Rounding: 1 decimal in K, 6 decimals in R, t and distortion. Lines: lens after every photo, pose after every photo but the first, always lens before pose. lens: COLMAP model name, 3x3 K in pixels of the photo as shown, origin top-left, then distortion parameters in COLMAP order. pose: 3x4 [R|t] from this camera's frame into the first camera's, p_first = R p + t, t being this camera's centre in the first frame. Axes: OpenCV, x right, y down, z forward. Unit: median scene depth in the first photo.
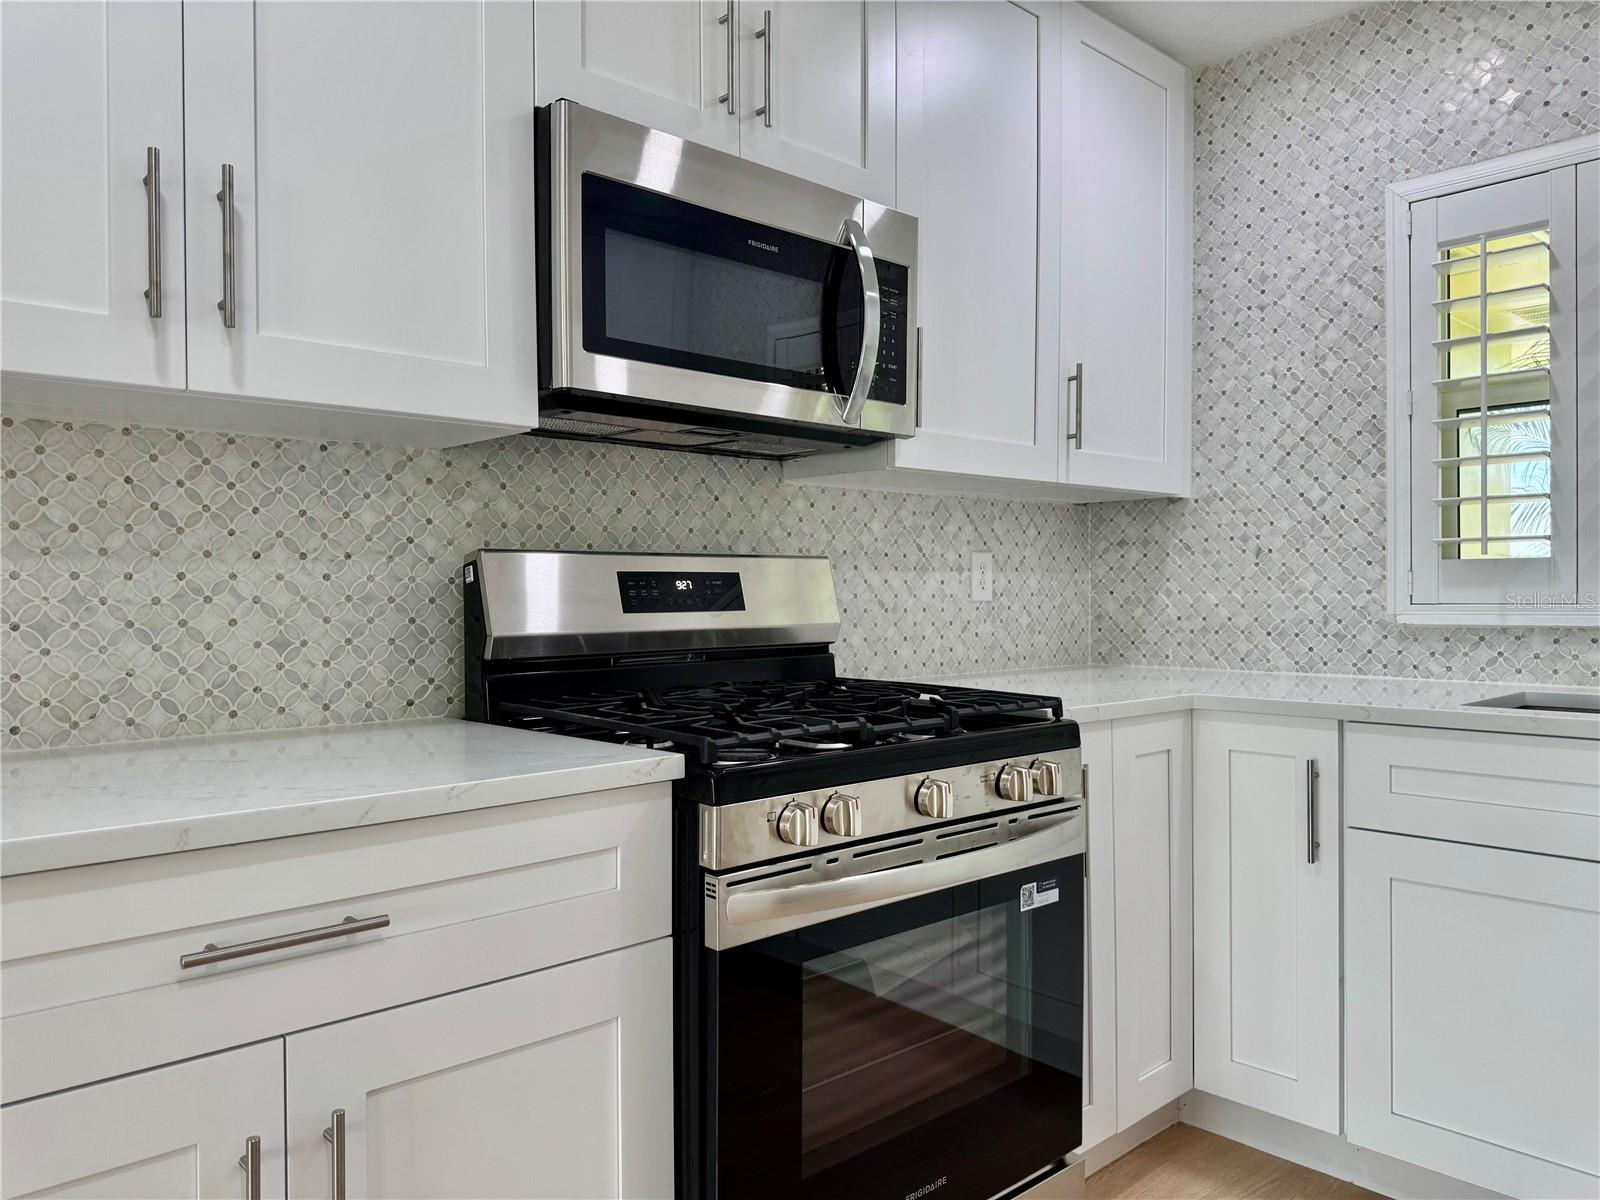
lens RADIAL K [[1166.5, 0, 780.0], [0, 1166.5, 611.4], [0, 0, 1]] dist [0.060476, -0.098184]
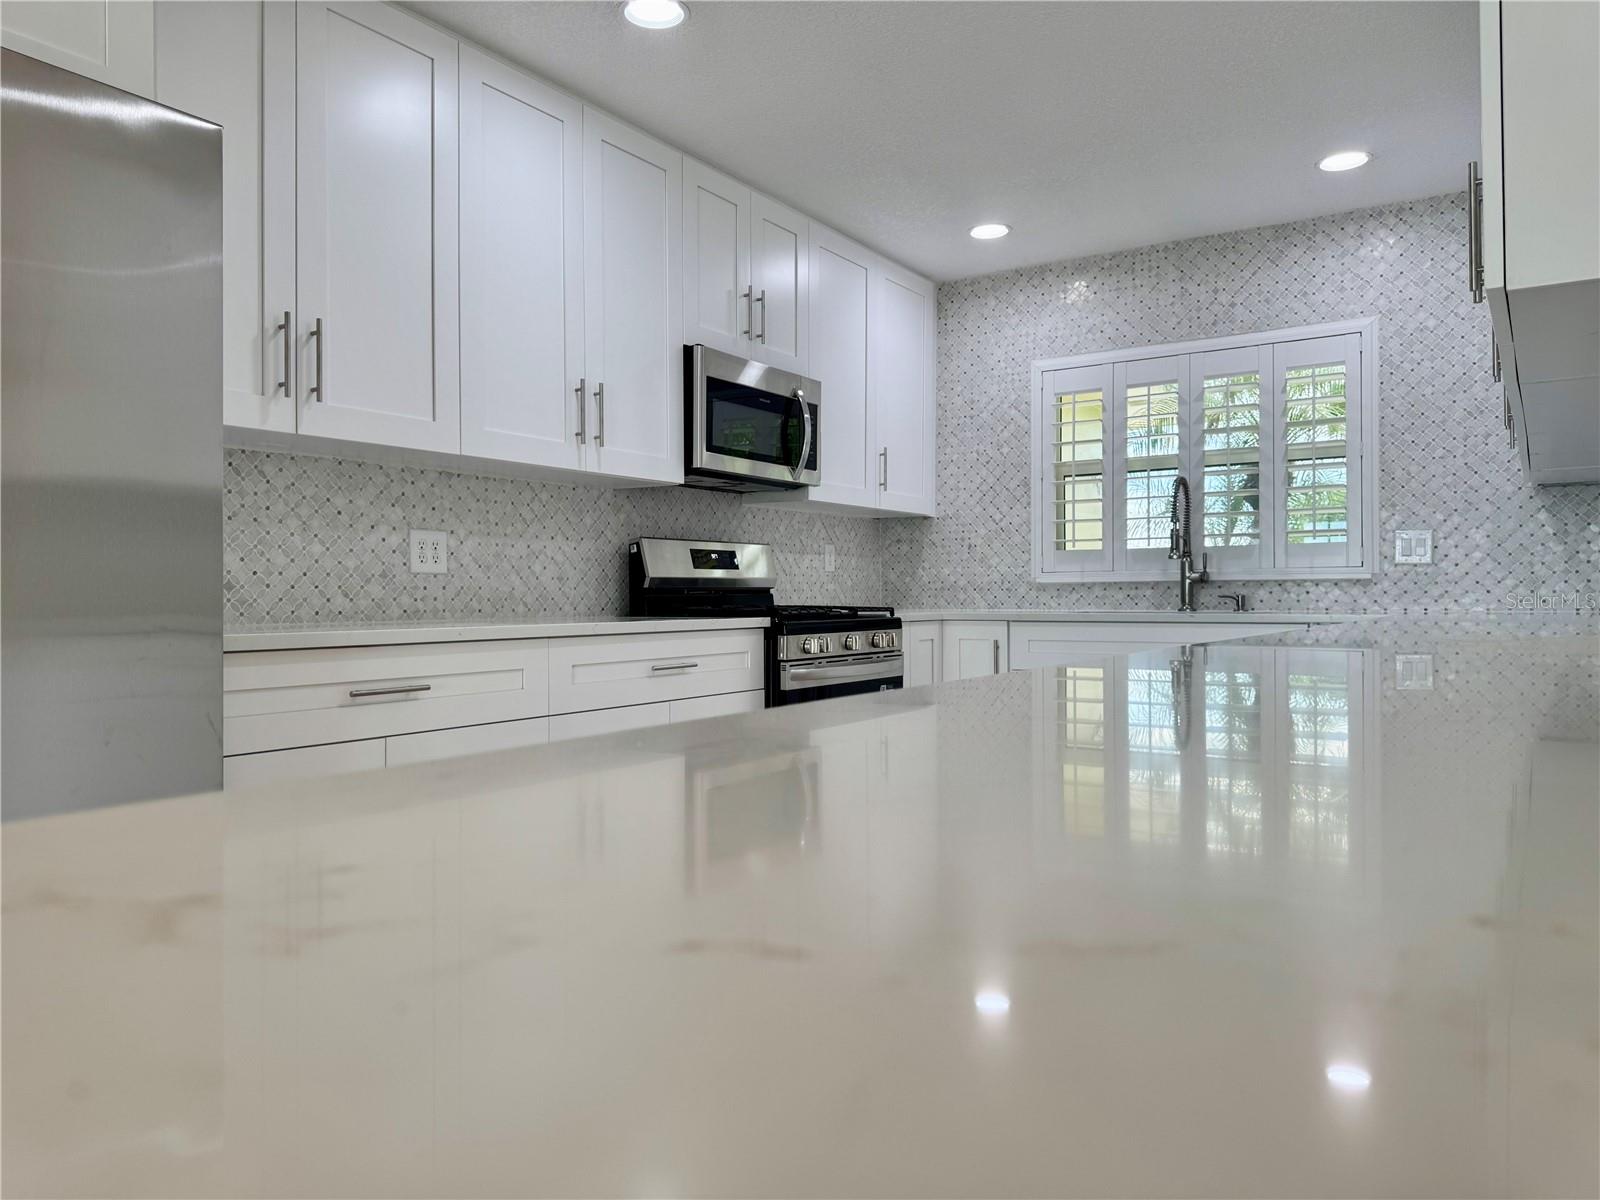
lens RADIAL K [[1136.5, 0, 796.5], [0, 1136.5, 611.2], [0, 0, 1]] dist [0.101347, -0.138577]
pose [[0.968588, -0.001229, 0.248669, -0.379460], [0.001536, 0.999998, -0.001041, 0.065838], [-0.248668, 0.001390, 0.968588, -0.838773]]
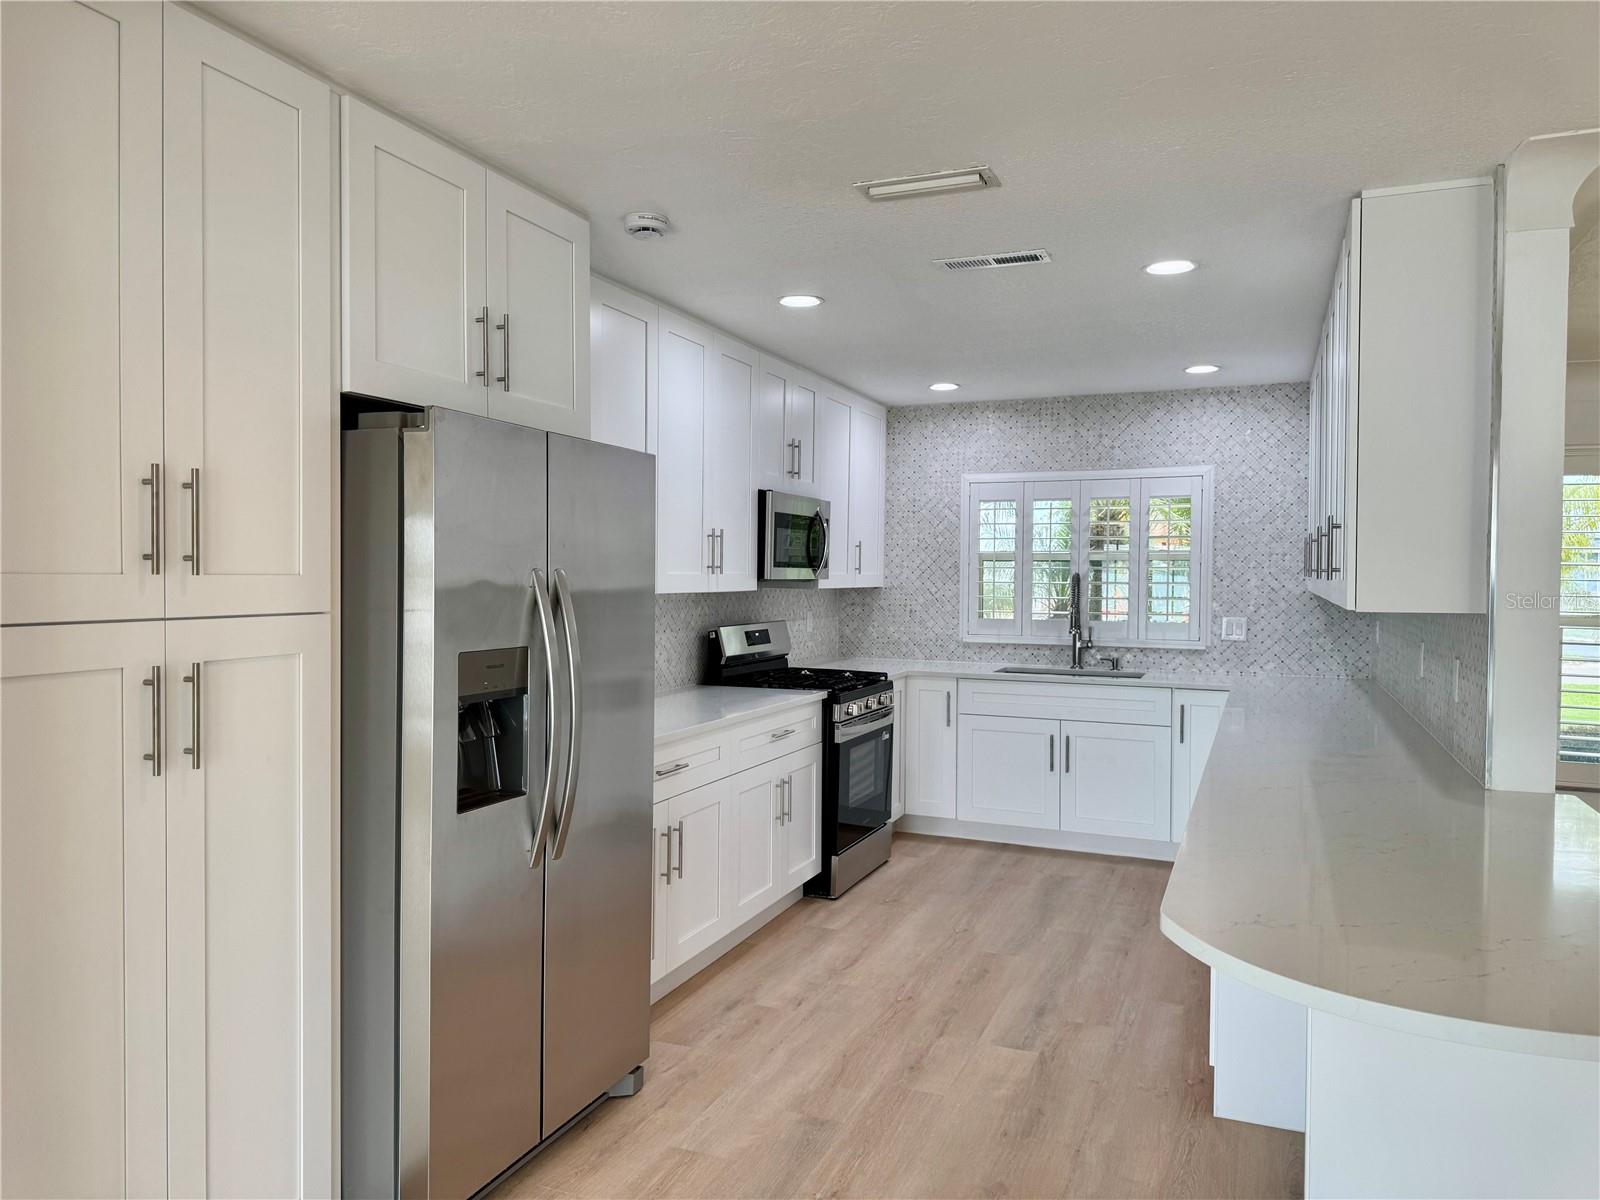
lens RADIAL K [[1119.0, 0, 800.6], [0, 1119.0, 617.5], [0, 0, 1]] dist [0.175654, -0.234991]
pose [[0.905351, -0.001353, 0.424663, -0.953600], [-0.010002, 0.999650, 0.024509, -0.110748], [-0.424547, -0.026437, 0.905020, -1.224976]]
